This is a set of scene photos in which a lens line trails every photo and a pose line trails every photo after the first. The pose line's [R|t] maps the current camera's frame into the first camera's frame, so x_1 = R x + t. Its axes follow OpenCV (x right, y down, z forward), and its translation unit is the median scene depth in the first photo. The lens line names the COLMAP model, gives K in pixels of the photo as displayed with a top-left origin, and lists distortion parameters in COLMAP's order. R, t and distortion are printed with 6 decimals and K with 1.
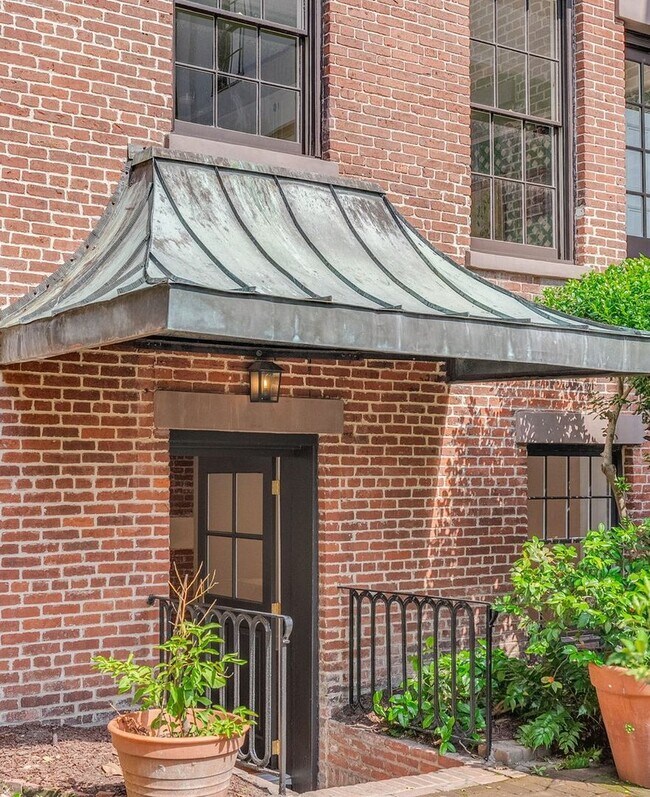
lens RADIAL K [[1227.1, 0, 324.6], [0, 1227.1, 462.5], [0, 0, 1]] dist [0.013380, -0.024443]
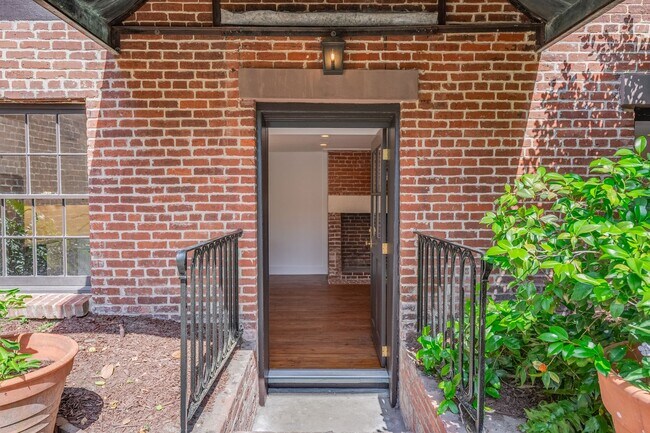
lens RADIAL K [[445.1, 0, 325.0], [0, 445.1, 216.5], [0, 0, 1]] dist [0.002739, 0.000732]
pose [[0.830232, 0.023833, -0.556909, 0.197491], [0.005932, 0.998651, 0.051581, 0.070897], [0.557387, -0.046127, 0.828971, 0.660840]]
